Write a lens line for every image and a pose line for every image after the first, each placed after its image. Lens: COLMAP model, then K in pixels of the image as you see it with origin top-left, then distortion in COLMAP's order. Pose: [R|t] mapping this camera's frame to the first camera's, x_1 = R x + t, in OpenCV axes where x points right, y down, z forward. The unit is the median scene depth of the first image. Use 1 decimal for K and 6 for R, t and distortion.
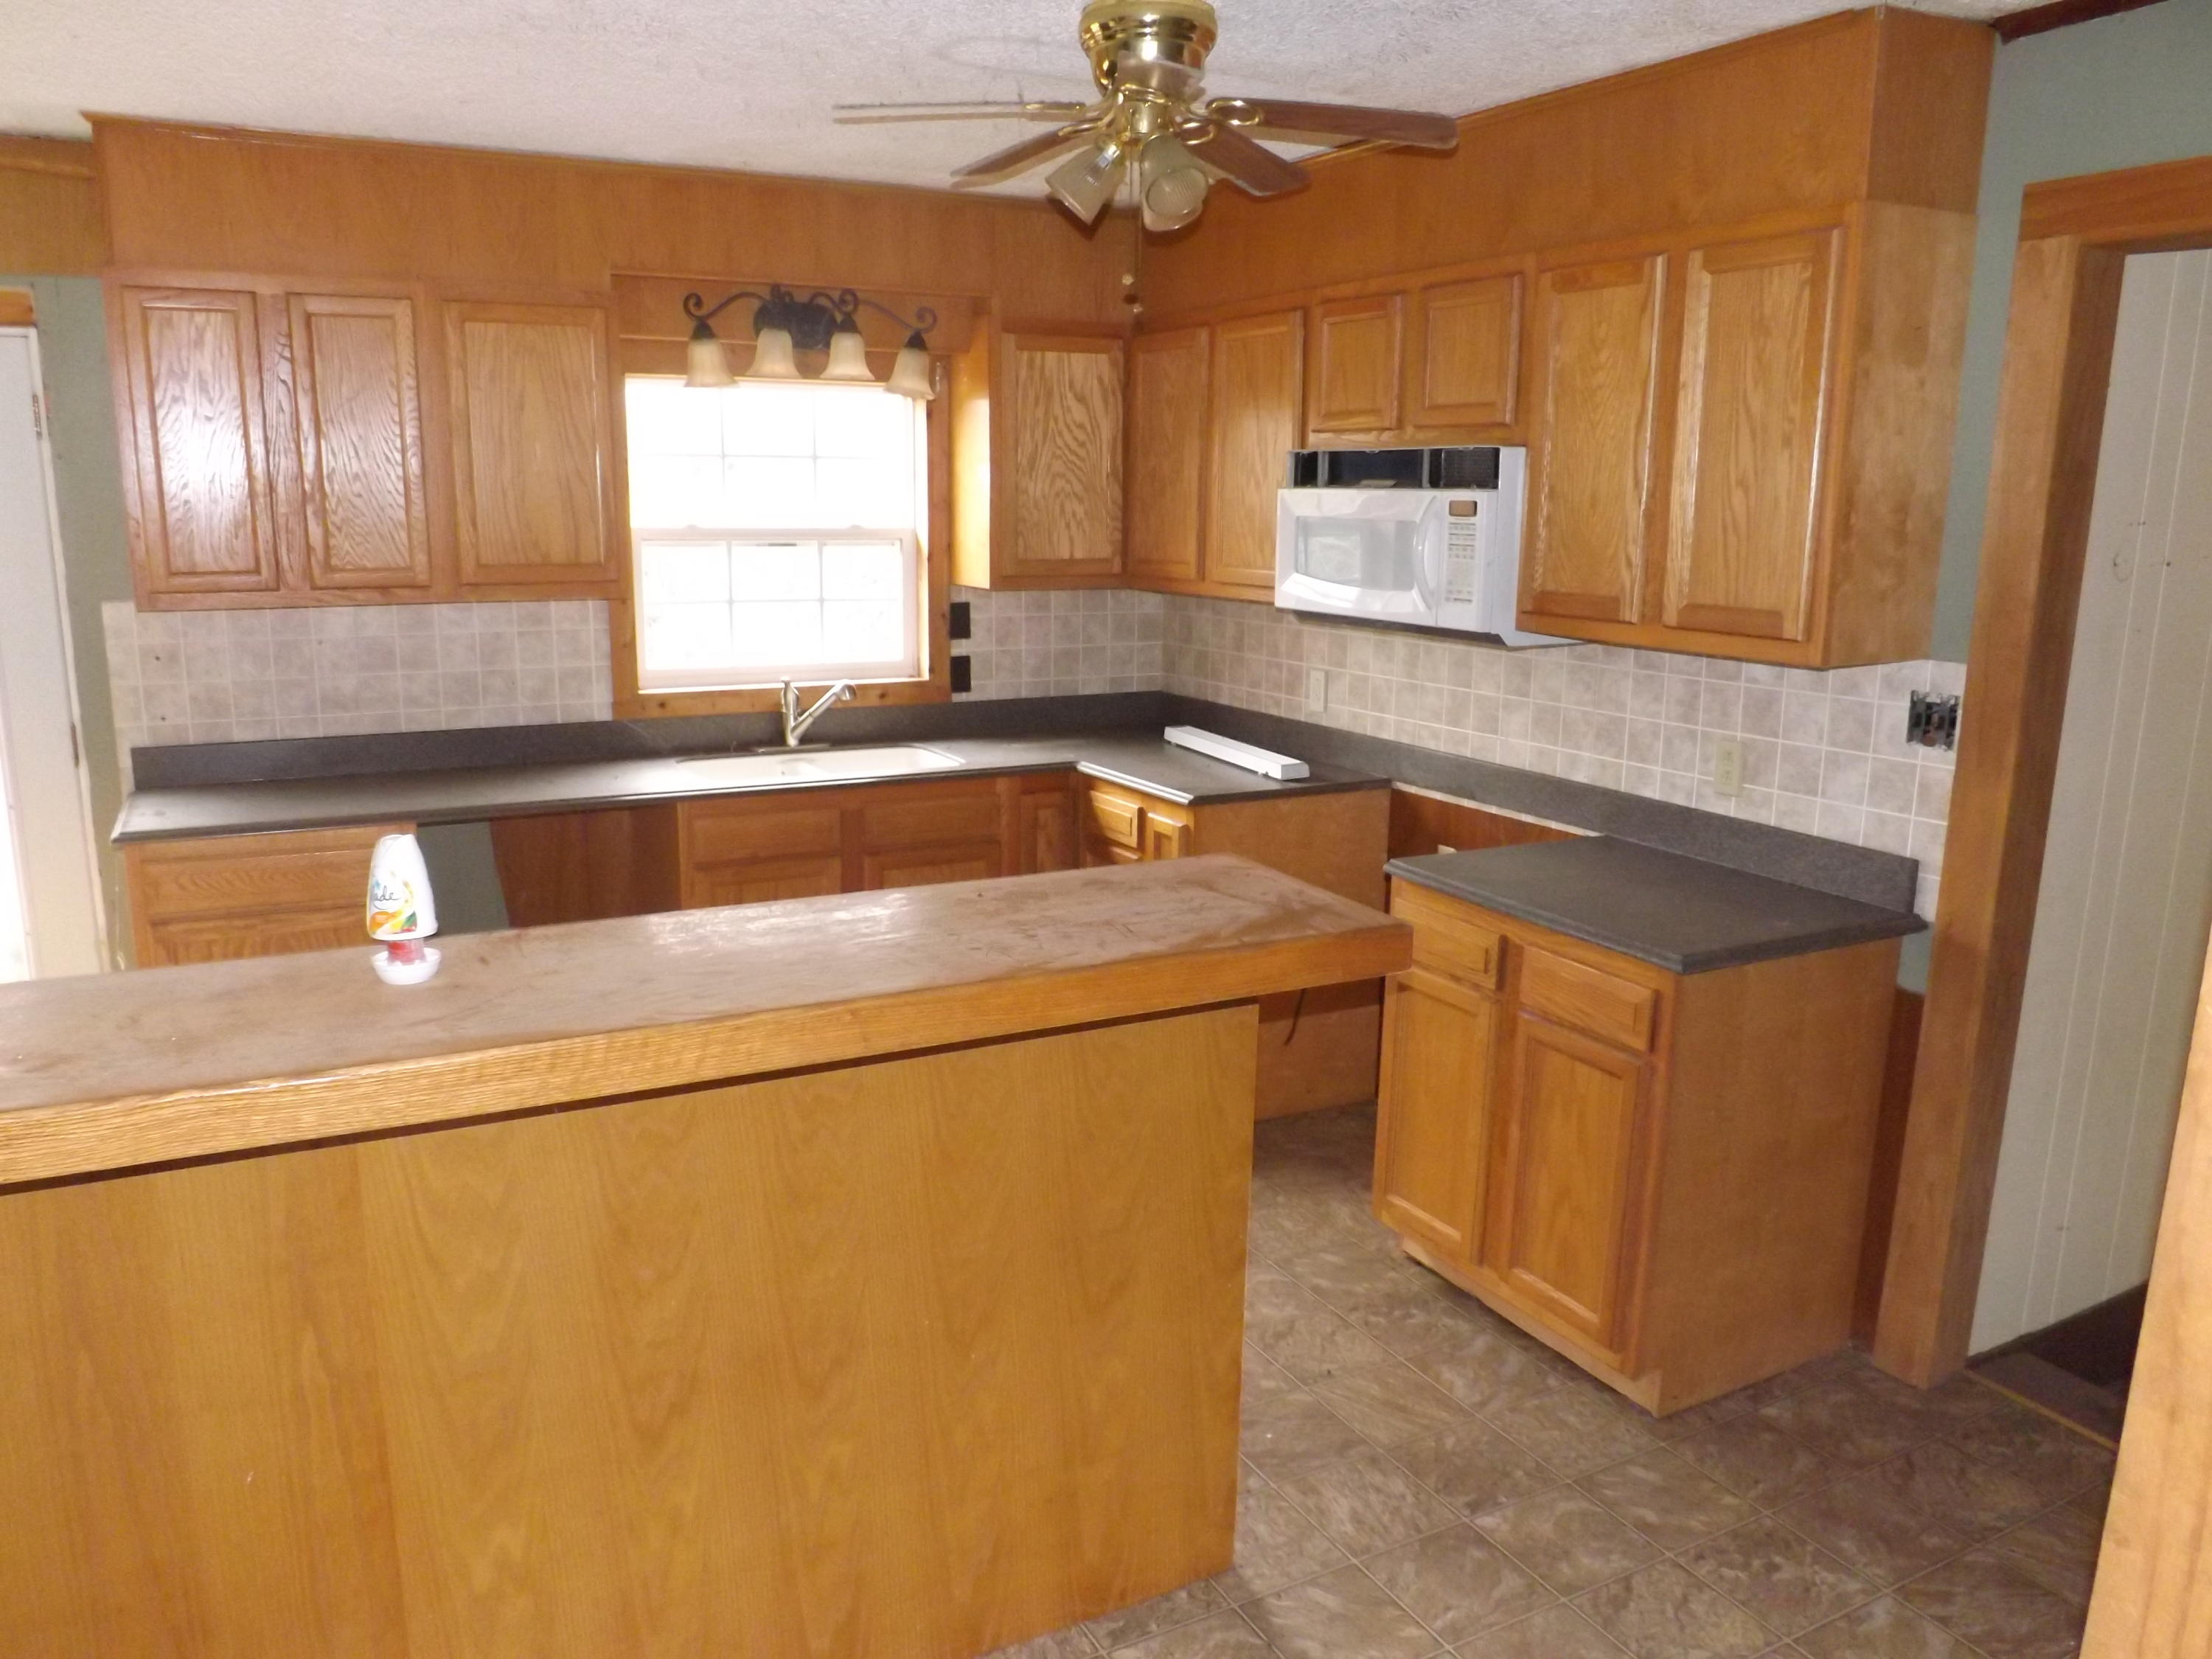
lens RADIAL K [[1674.6, 0, 1047.9], [0, 1674.6, 836.7], [0, 0, 1]] dist [-0.011357, -0.012176]
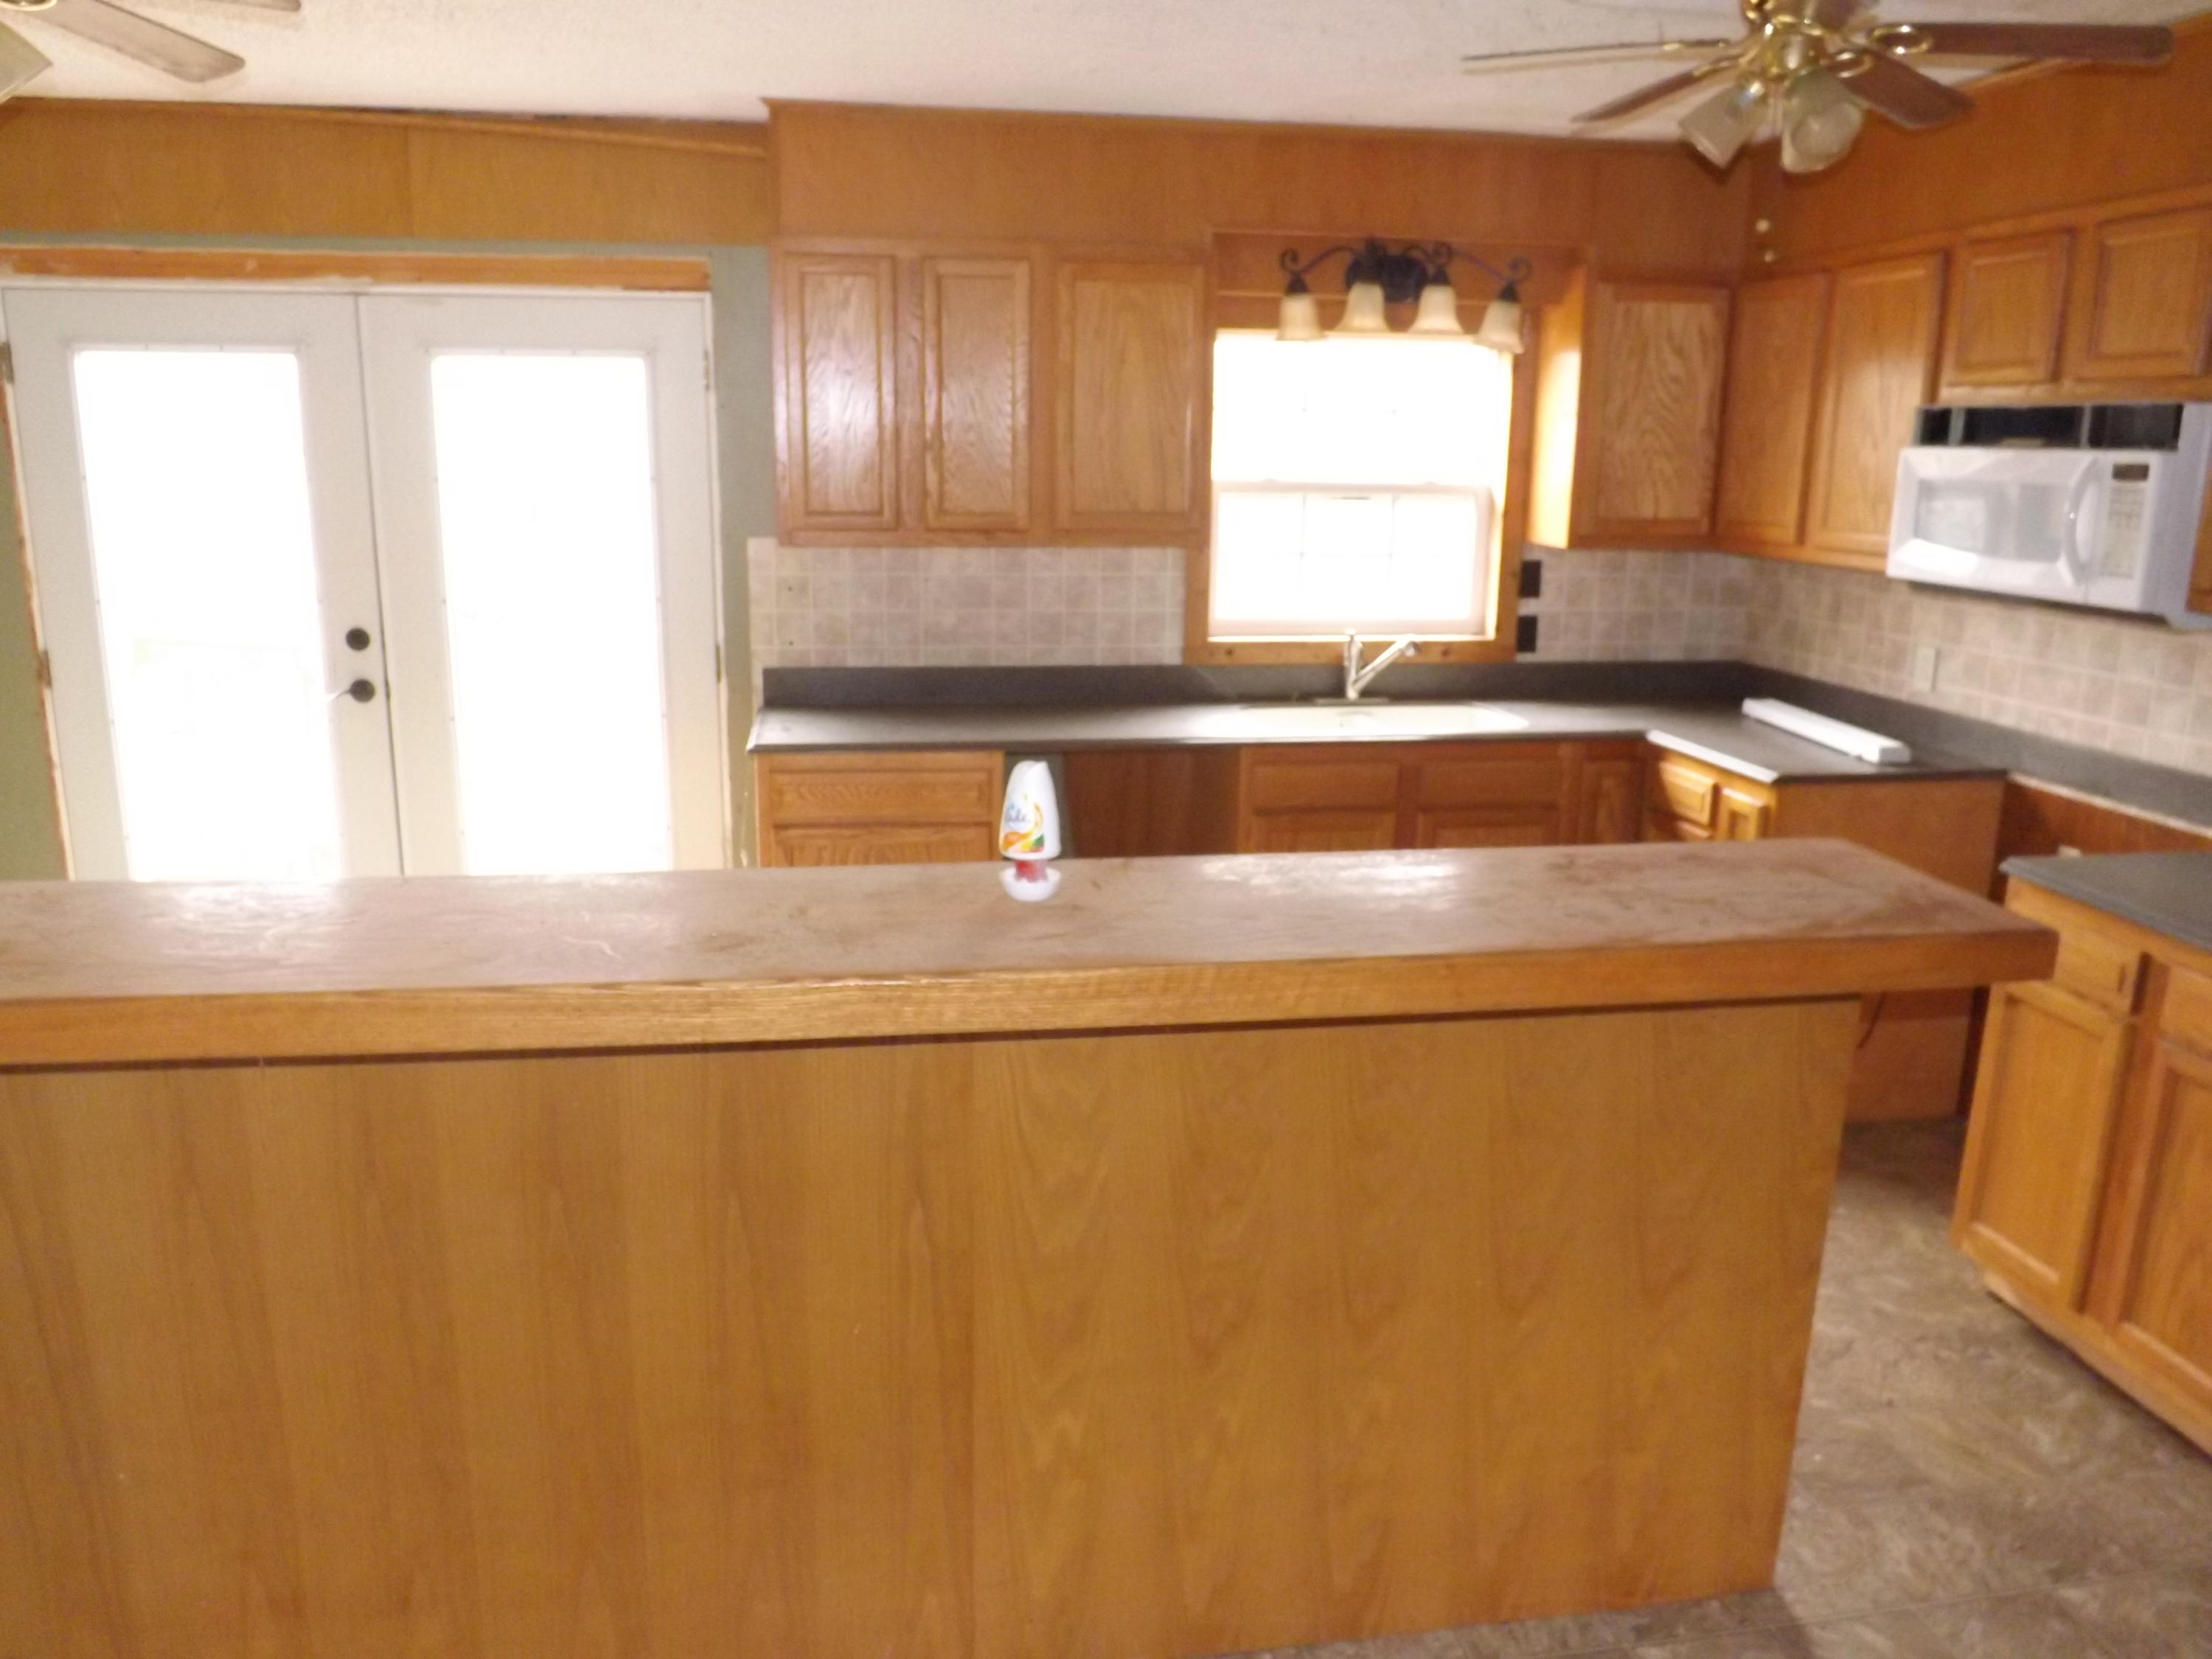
lens RADIAL K [[1667.2, 0, 1081.0], [0, 1667.2, 821.3], [0, 0, 1]] dist [-0.008658, 0.001139]
pose [[0.956015, 0.073458, -0.283969, -0.022250], [-0.067878, 0.997259, 0.029456, 0.001298], [0.285354, -0.008885, 0.958381, -0.011488]]
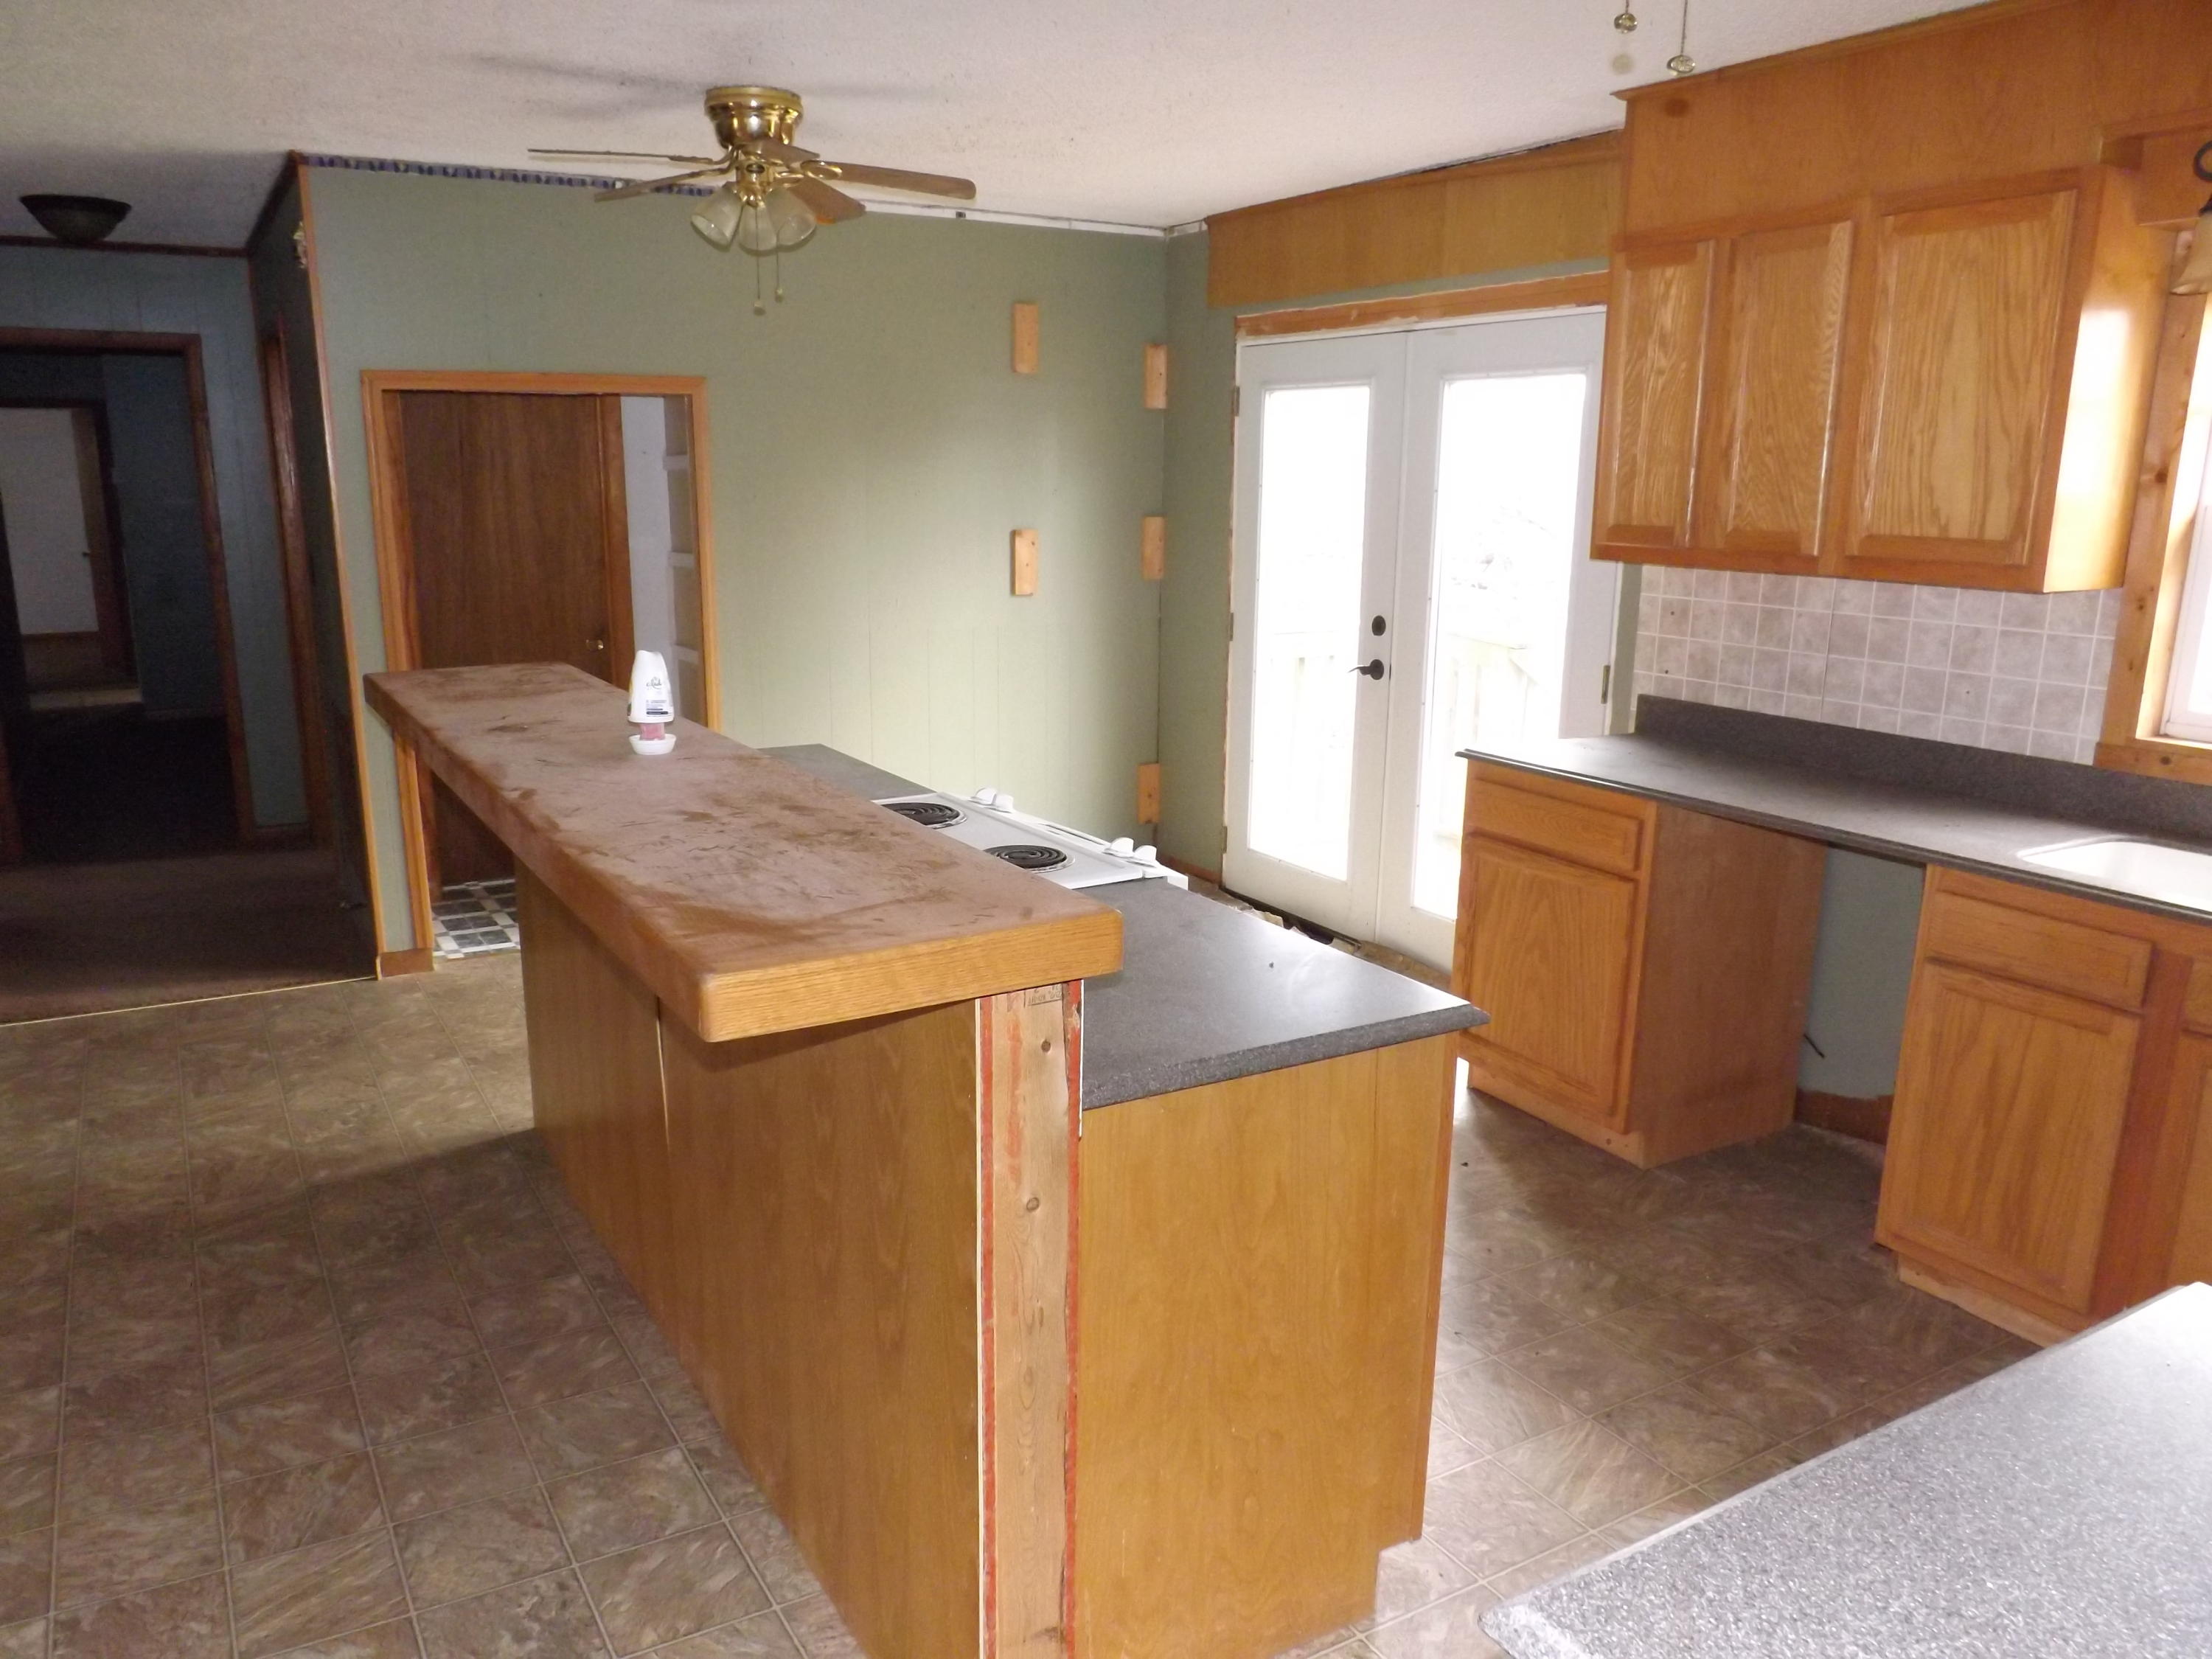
lens RADIAL K [[1645.2, 0, 1106.1], [0, 1645.2, 868.7], [0, 0, 1]] dist [-0.012758, -0.010381]
pose [[0.067813, 0.227145, -0.971497, 0.477522], [-0.223973, 0.952351, 0.207035, -0.090718], [0.972233, 0.203550, 0.115456, 0.588371]]
